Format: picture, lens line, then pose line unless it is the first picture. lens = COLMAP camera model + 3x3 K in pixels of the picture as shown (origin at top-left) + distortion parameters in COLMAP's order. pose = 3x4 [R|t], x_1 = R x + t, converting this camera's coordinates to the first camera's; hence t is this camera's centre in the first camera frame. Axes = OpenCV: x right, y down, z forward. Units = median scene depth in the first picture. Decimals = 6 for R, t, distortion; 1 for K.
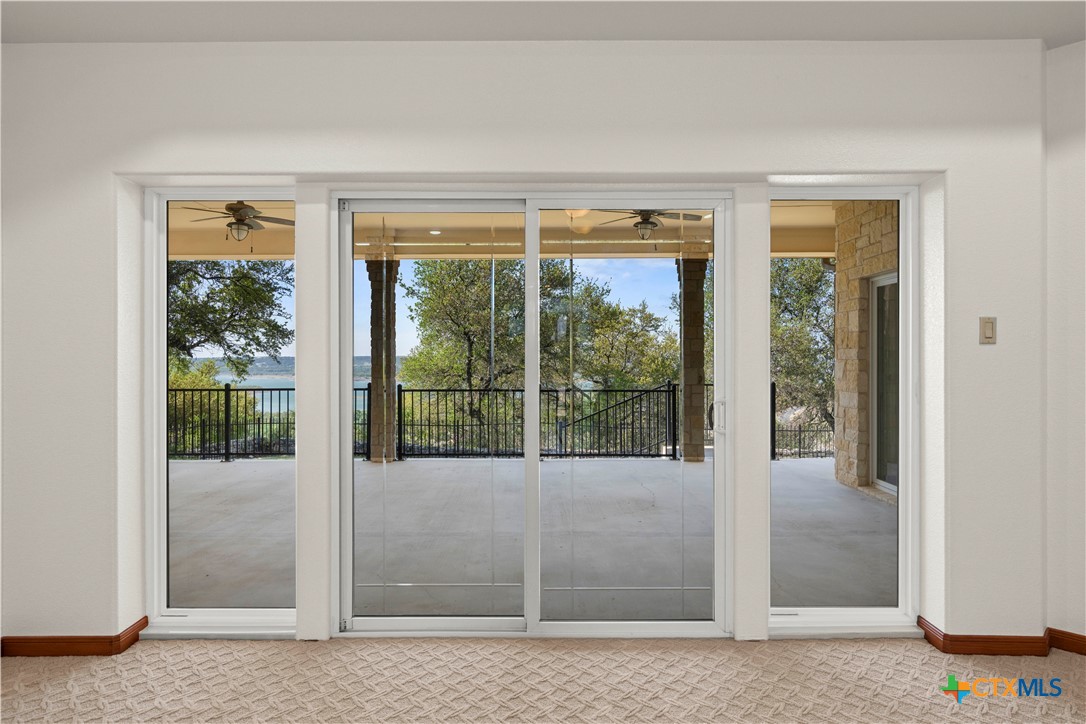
lens RADIAL K [[662.1, 0, 543.4], [0, 662.1, 361.6], [0, 0, 1]] dist [-0.000073, -0.000073]
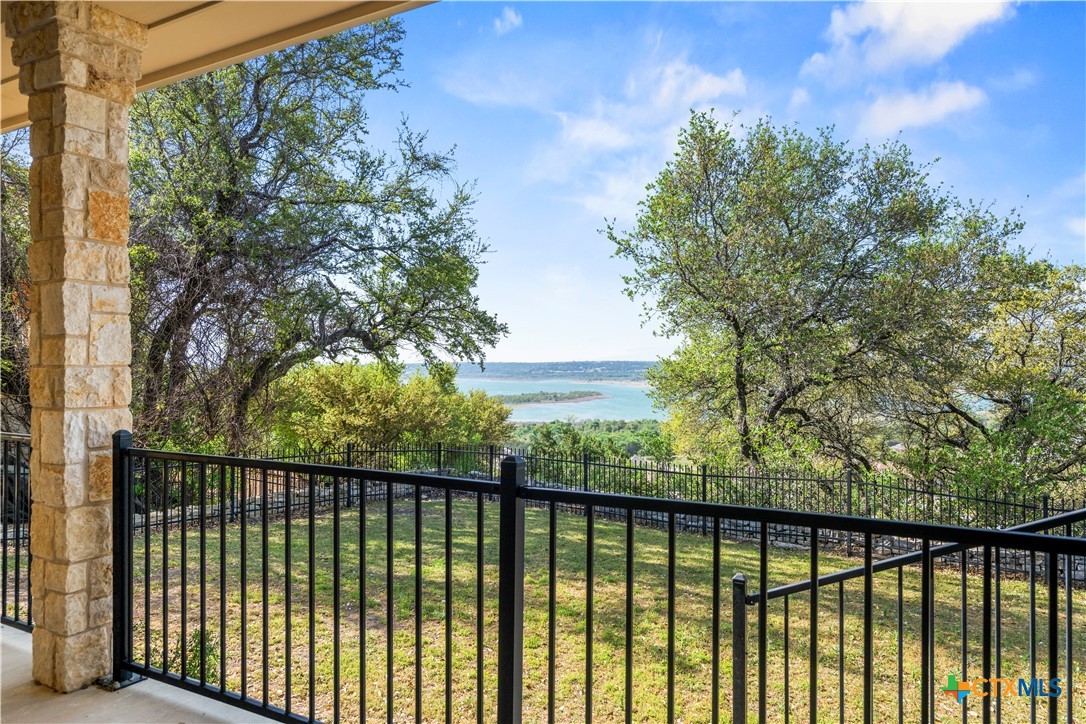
lens RADIAL K [[713.4, 0, 546.7], [0, 713.4, 368.0], [0, 0, 1]] dist [0.000877, -0.001196]
pose [[0.876331, -0.000321, -0.481710, 0.075505], [0.000911, 0.999999, 0.000990, 0.004245], [0.481709, -0.001307, 0.876330, 0.593330]]
